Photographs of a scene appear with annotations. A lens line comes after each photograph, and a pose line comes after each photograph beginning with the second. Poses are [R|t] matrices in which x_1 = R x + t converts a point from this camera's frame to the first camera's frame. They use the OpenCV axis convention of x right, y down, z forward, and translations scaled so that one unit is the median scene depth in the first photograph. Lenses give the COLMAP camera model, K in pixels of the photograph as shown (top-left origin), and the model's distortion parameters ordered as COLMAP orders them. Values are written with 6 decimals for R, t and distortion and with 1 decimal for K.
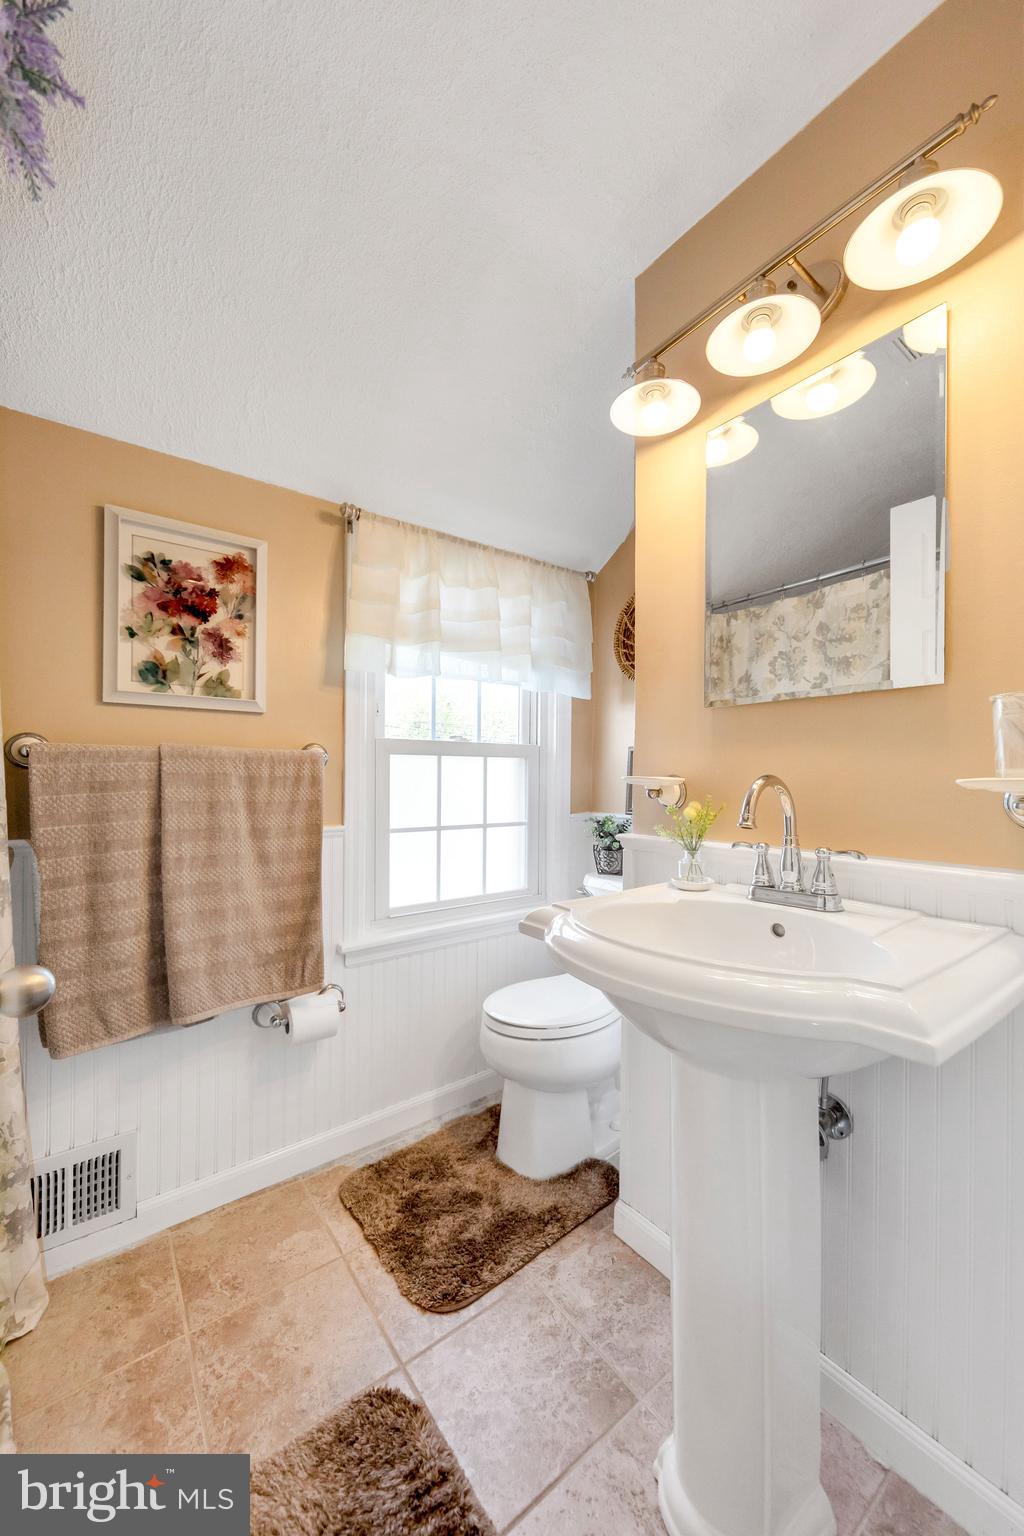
lens RADIAL K [[592.4, 0, 516.0], [0, 592.4, 767.0], [0, 0, 1]] dist [0.002736, -0.001770]
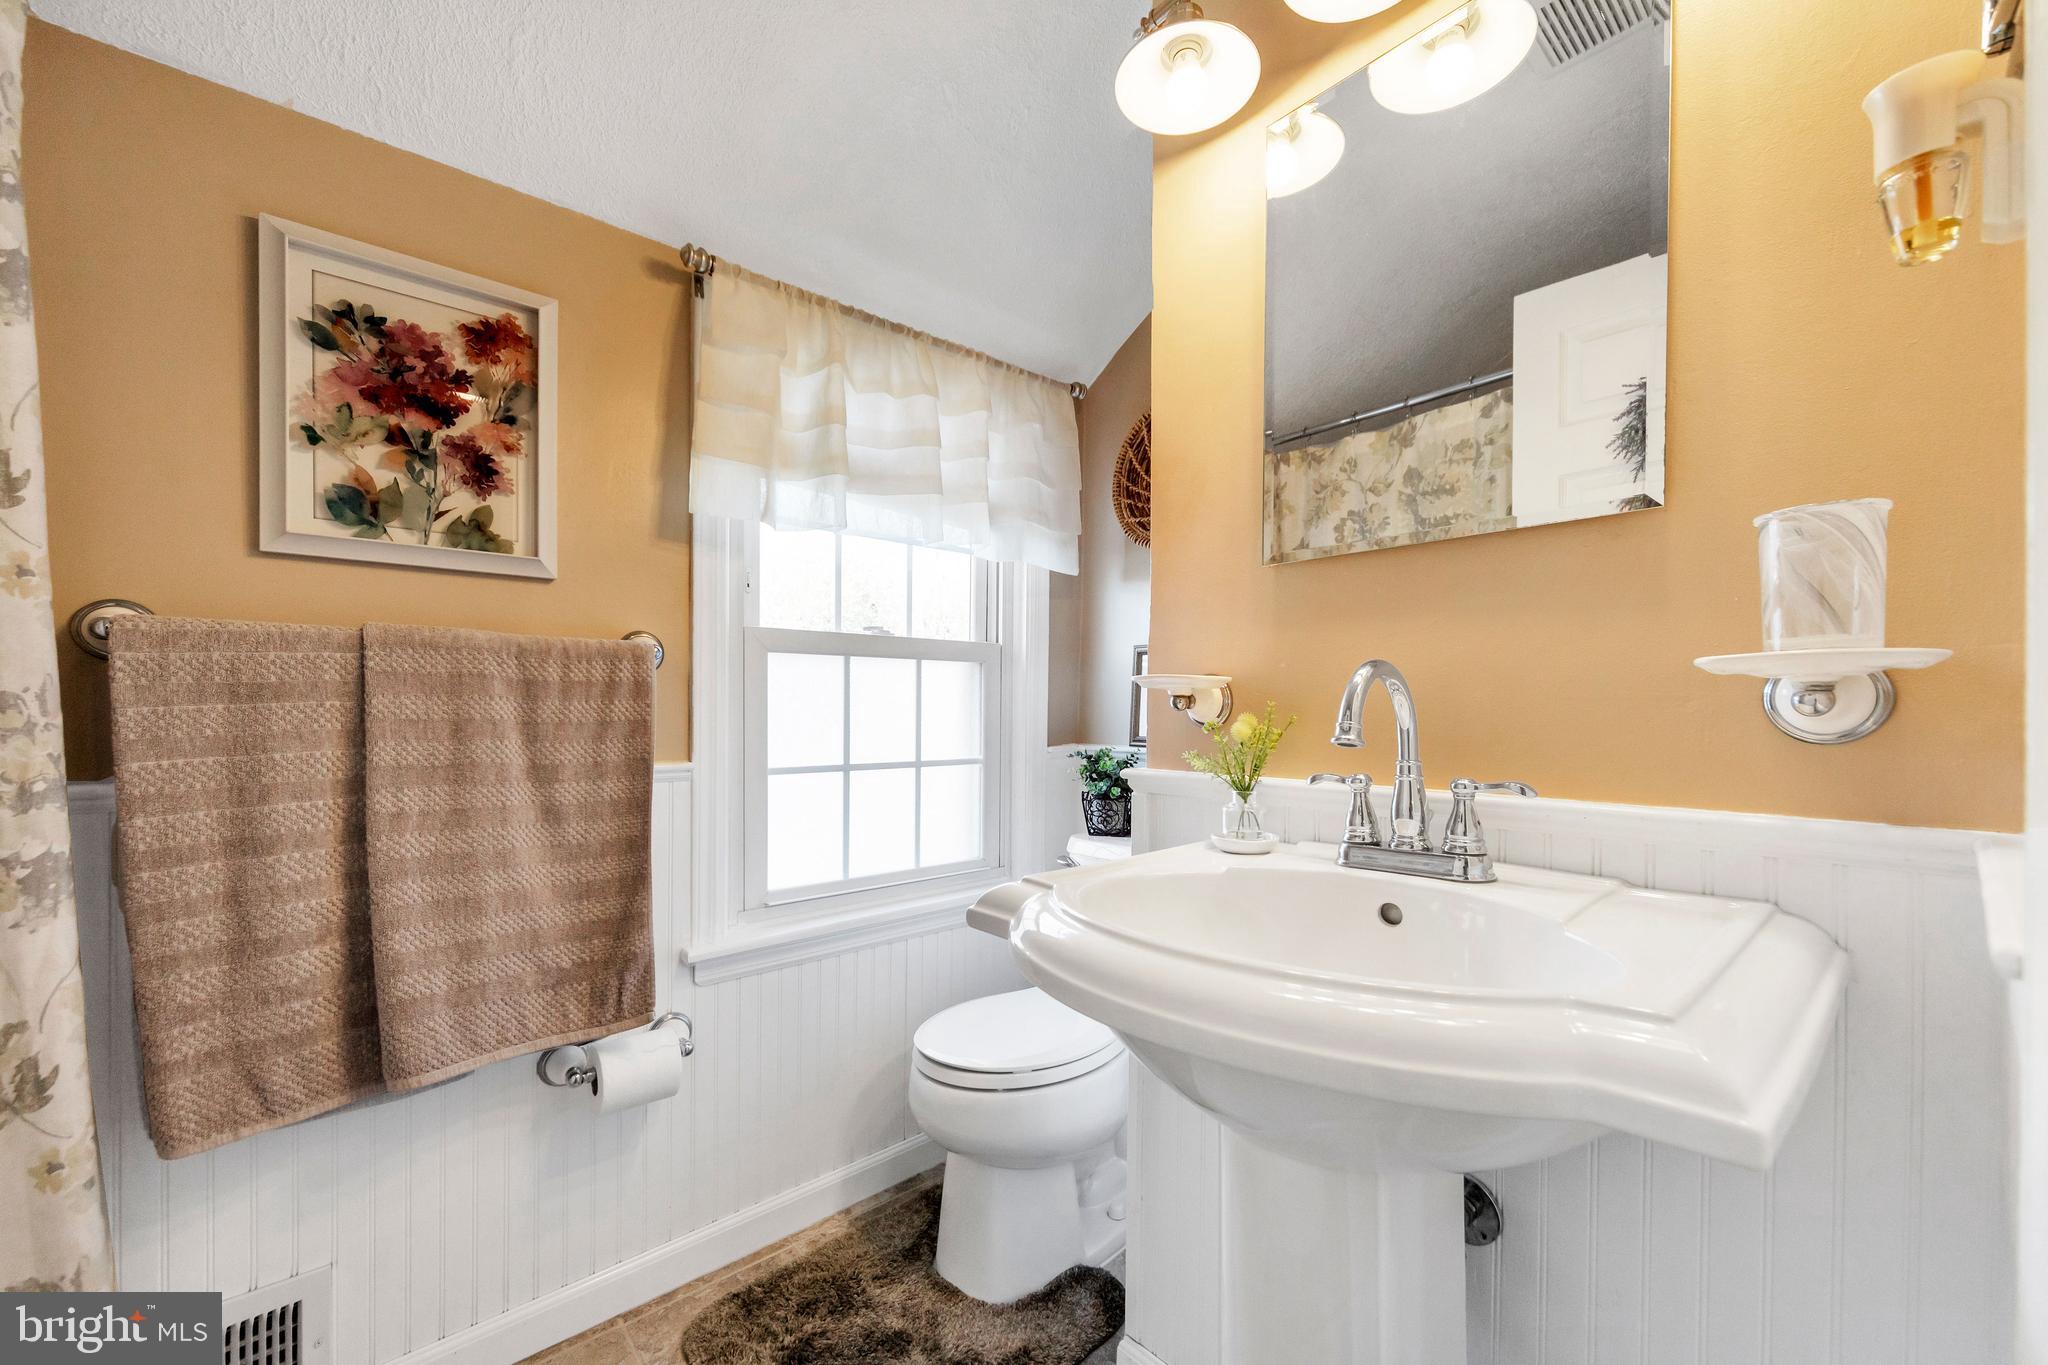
lens RADIAL K [[789.9, 0, 1031.0], [0, 789.9, 718.6], [0, 0, 1]] dist [0.002736, -0.001770]
pose [[0.997032, -0.000931, 0.076986, 0.006144], [-0.000640, 0.999792, 0.020378, 0.038512], [-0.076989, -0.020367, 0.996824, 0.148359]]
